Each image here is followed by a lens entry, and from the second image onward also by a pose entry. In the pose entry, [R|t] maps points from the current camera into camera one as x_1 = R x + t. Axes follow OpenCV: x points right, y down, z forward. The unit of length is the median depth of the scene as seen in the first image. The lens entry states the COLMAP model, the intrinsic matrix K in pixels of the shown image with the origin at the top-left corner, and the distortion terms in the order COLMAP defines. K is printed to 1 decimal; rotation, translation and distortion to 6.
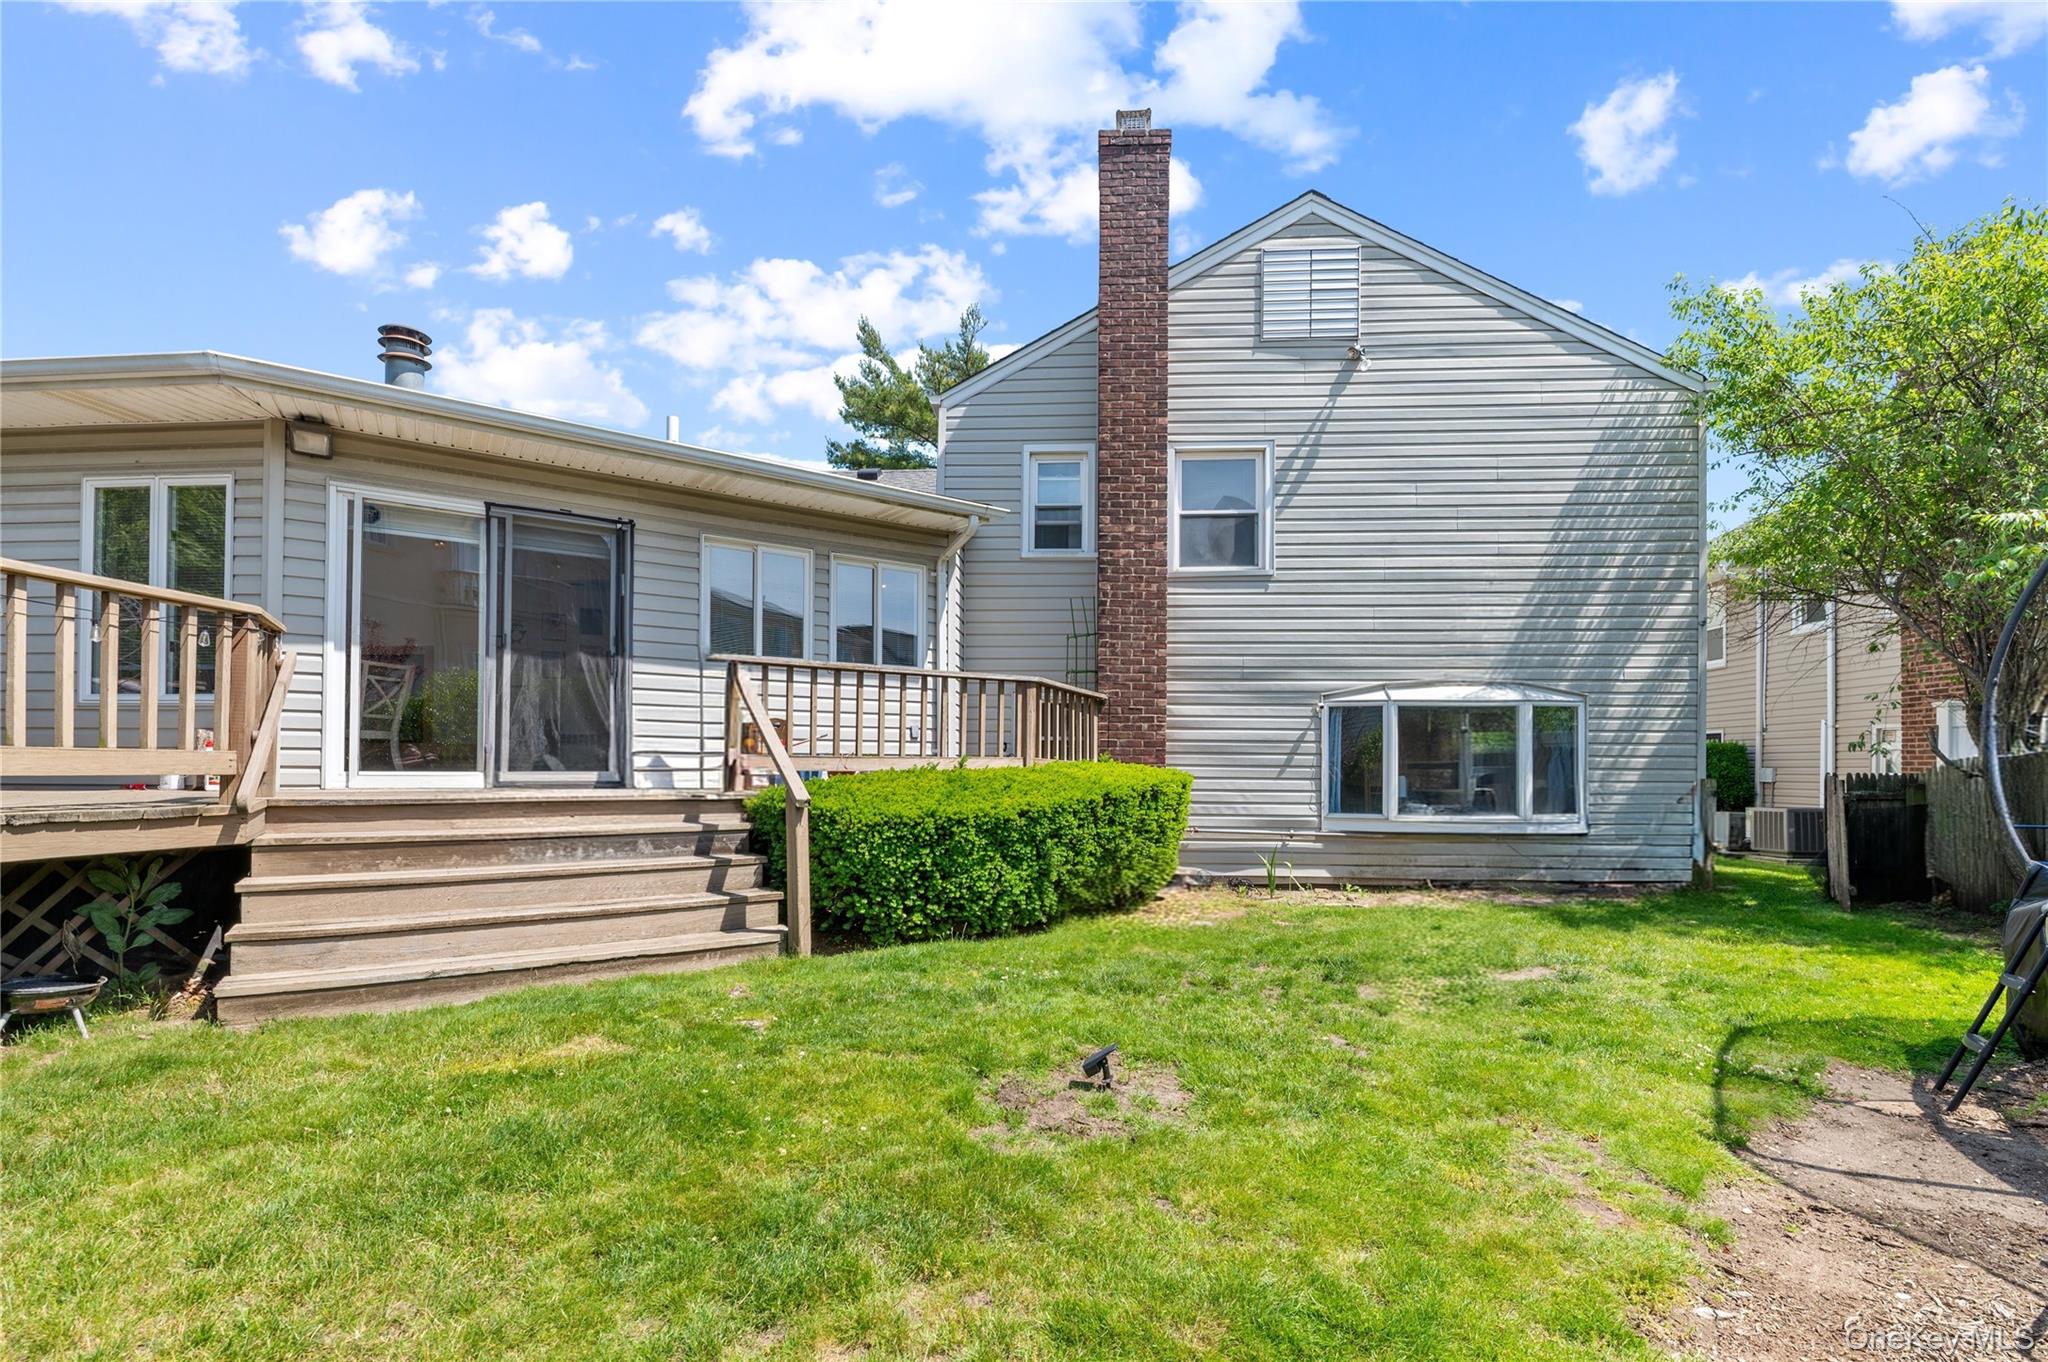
lens RADIAL K [[907.9, 0, 1014.2], [0, 907.9, 759.2], [0, 0, 1]] dist [0.001790, -0.007755]
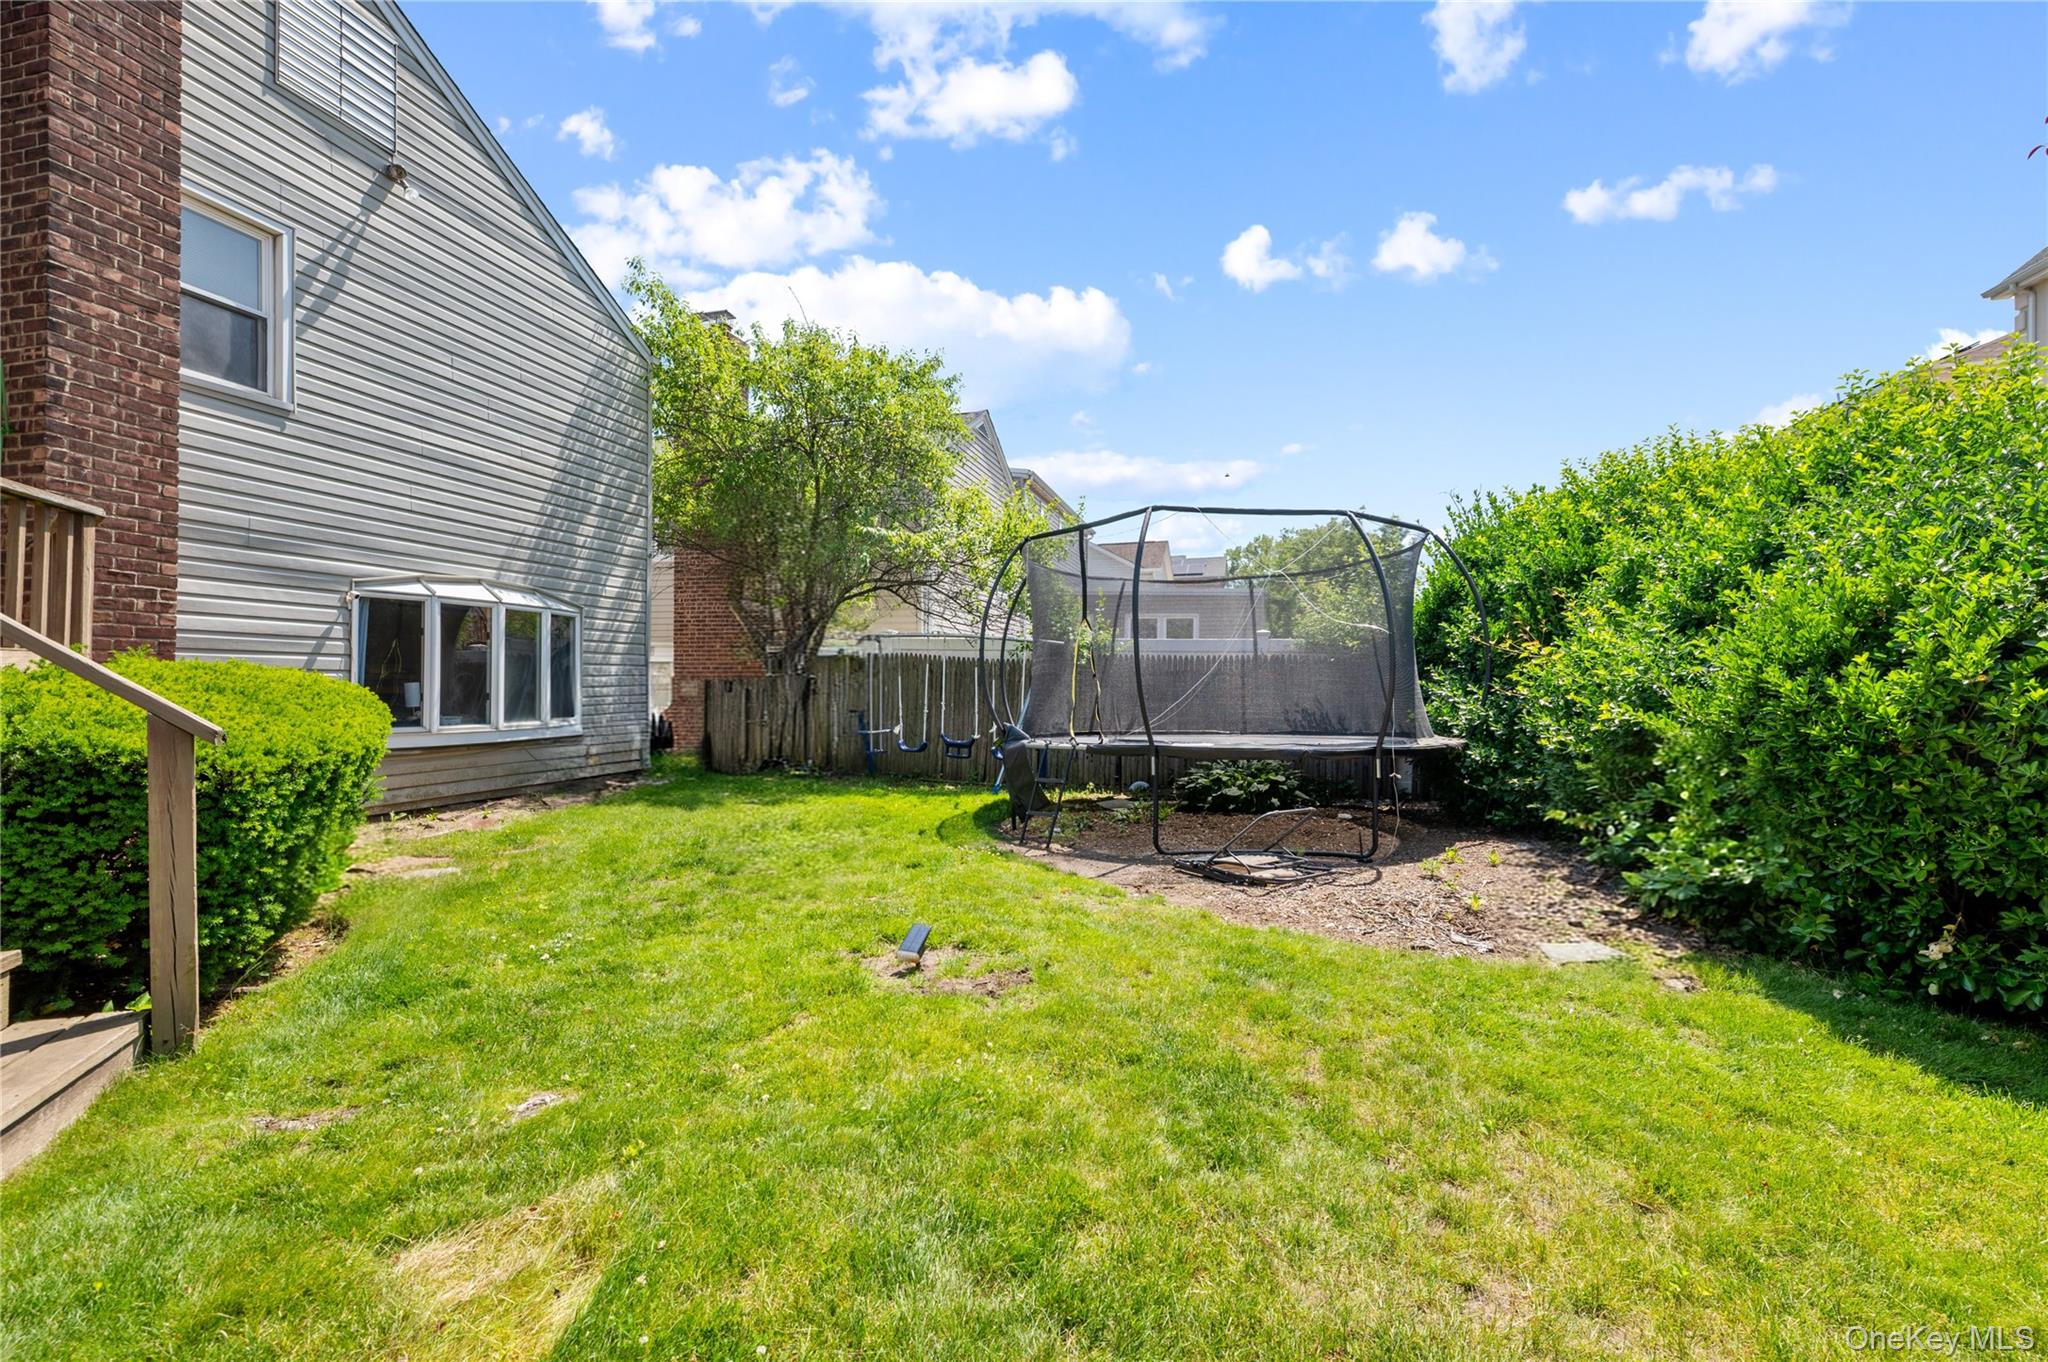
lens RADIAL K [[917.6, 0, 1024.0], [0, 917.6, 681.0], [0, 0, 1]] dist [0.037056, -0.017914]
pose [[0.186975, -0.002286, 0.982362, -0.376521], [-0.014191, 0.999887, 0.005027, 0.004597], [-0.982262, -0.014881, 0.186922, 0.287600]]
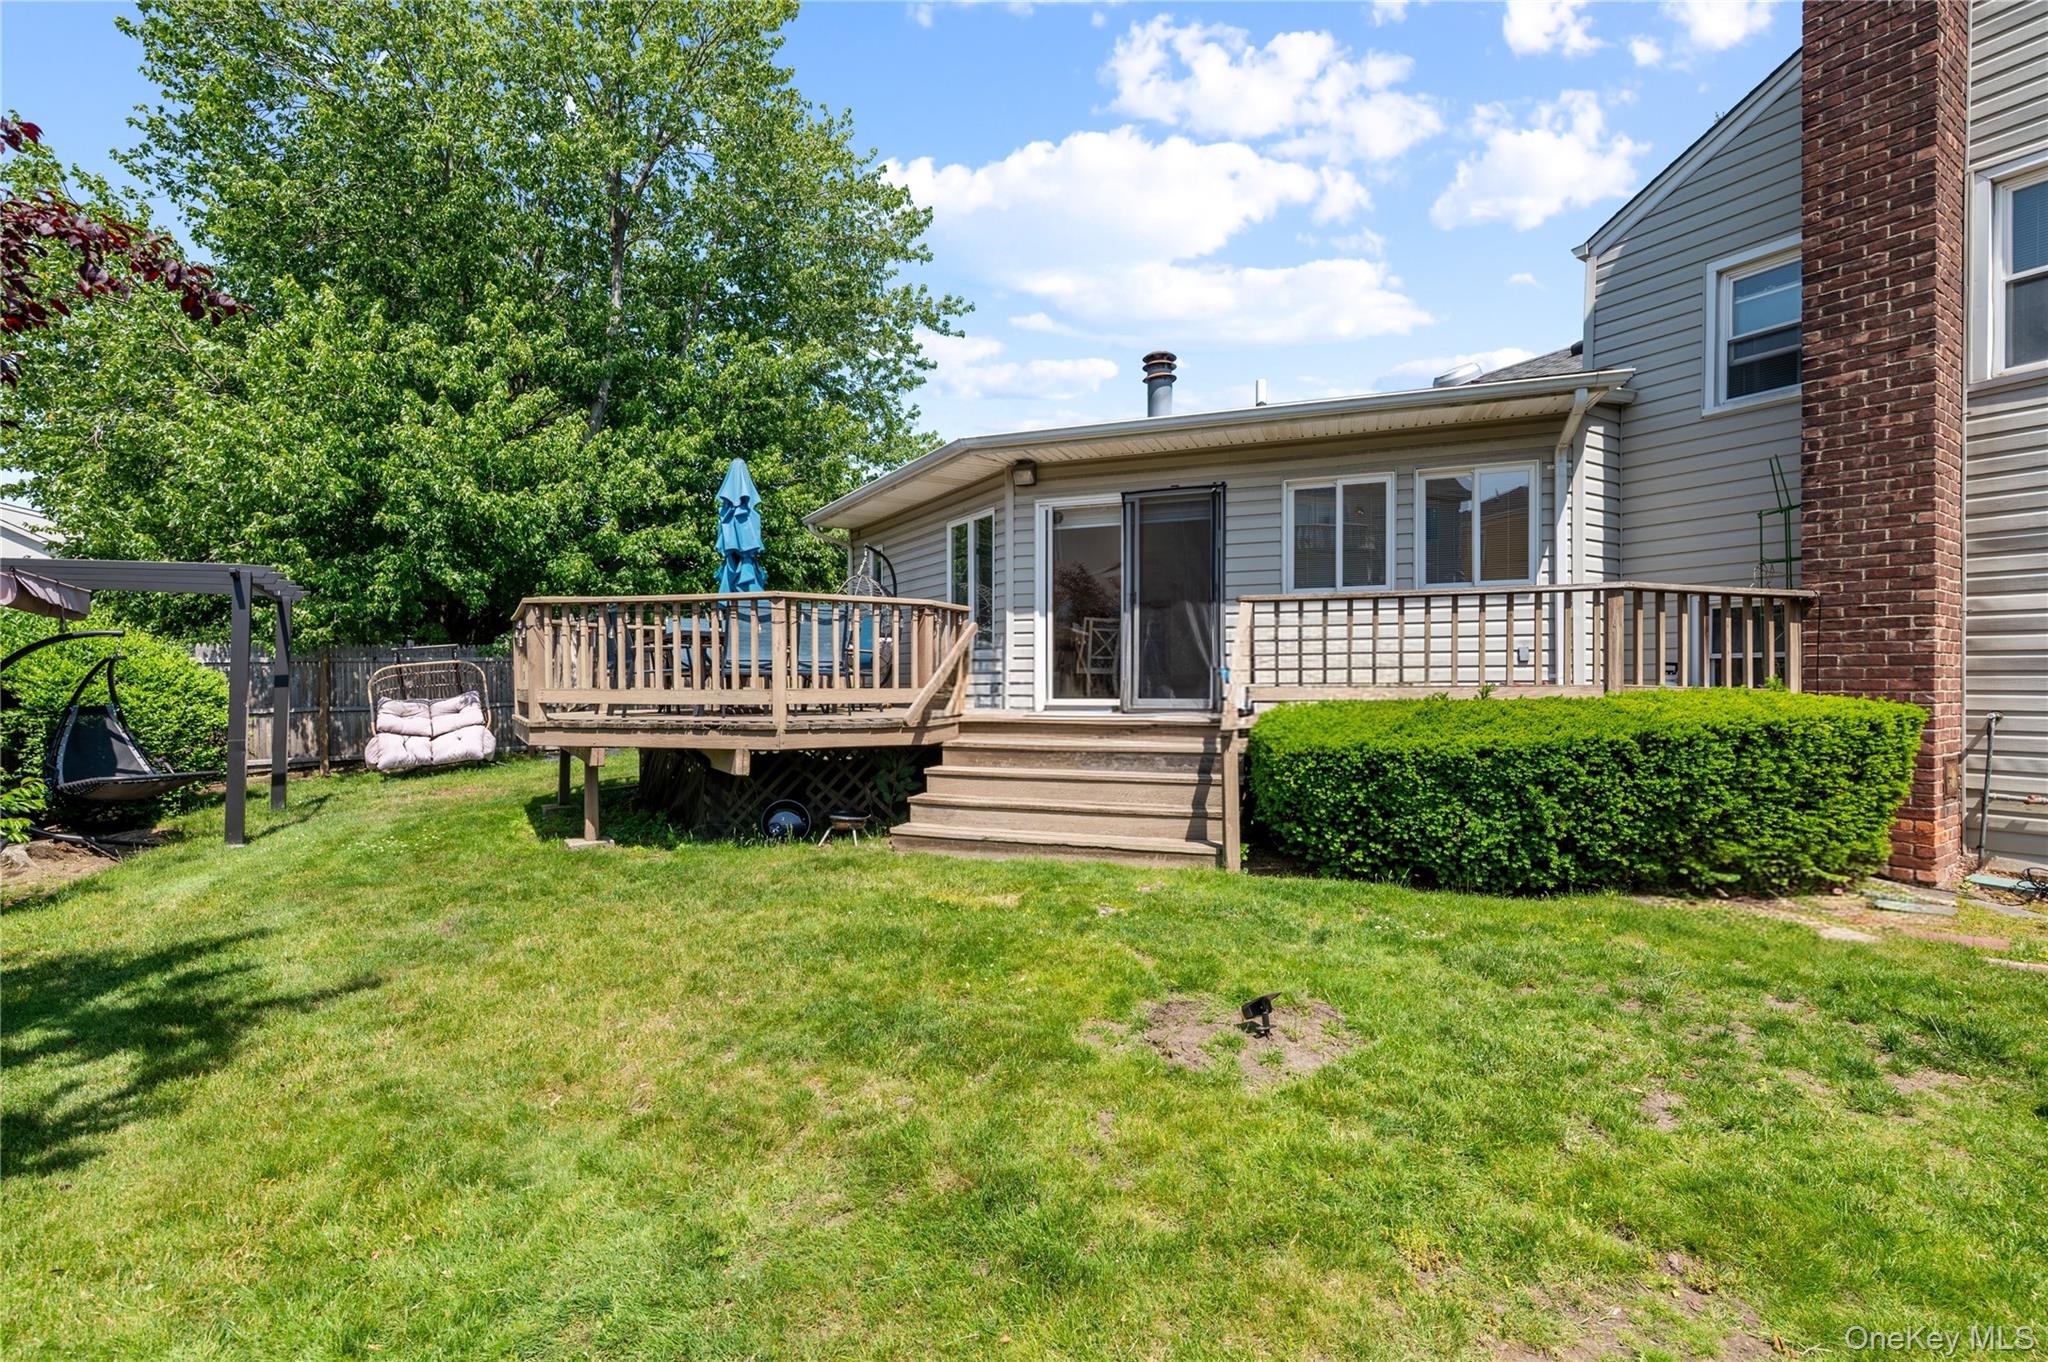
lens RADIAL K [[917.6, 0, 1024.0], [0, 917.6, 681.0], [0, 0, 1]] dist [0.037056, -0.017914]
pose [[0.574136, -0.011500, -0.818679, 0.340294], [0.012092, 0.999911, -0.005566, -0.005822], [0.818671, -0.006704, 0.574224, 0.101522]]
